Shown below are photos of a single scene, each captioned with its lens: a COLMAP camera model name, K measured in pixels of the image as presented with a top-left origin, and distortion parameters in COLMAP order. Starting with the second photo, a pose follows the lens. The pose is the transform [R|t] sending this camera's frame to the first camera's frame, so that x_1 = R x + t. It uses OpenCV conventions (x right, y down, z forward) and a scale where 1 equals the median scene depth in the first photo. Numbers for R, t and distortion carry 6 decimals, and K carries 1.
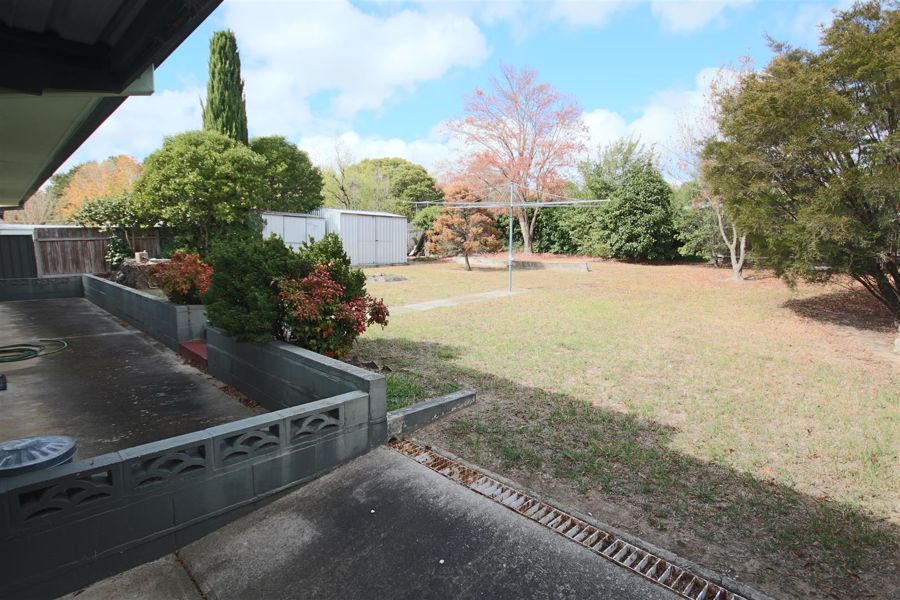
lens RADIAL K [[473.5, 0, 450.0], [0, 473.5, 300.0], [0, 0, 1]] dist [0.004820, 0.000440]
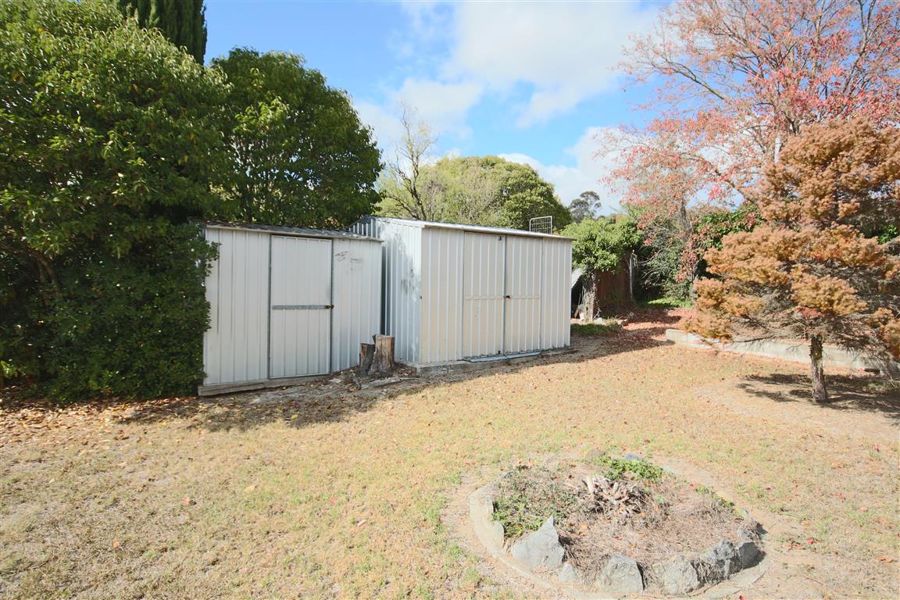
lens RADIAL K [[479.4, 0, 444.9], [0, 479.4, 303.2], [0, 0, 1]] dist [-0.000874, 0.000643]
pose [[0.991351, 0.013547, -0.130537, -0.164798], [-0.020396, 0.998476, -0.051276, -0.105882], [0.129644, 0.053495, 0.990117, 0.638954]]
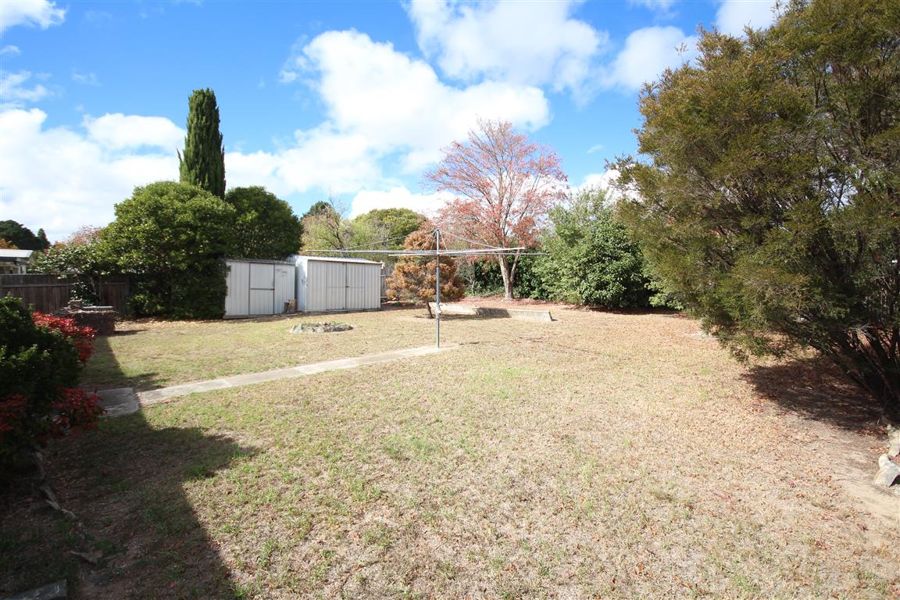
lens RADIAL K [[420.5, 0, 453.3], [0, 420.5, 302.8], [0, 0, 1]] dist [0.001838, 0.000746]
pose [[0.997685, 0.007326, -0.067602, 0.142253], [-0.012339, 0.997179, -0.074043, -0.029558], [0.066869, 0.074706, 0.994961, 0.134692]]
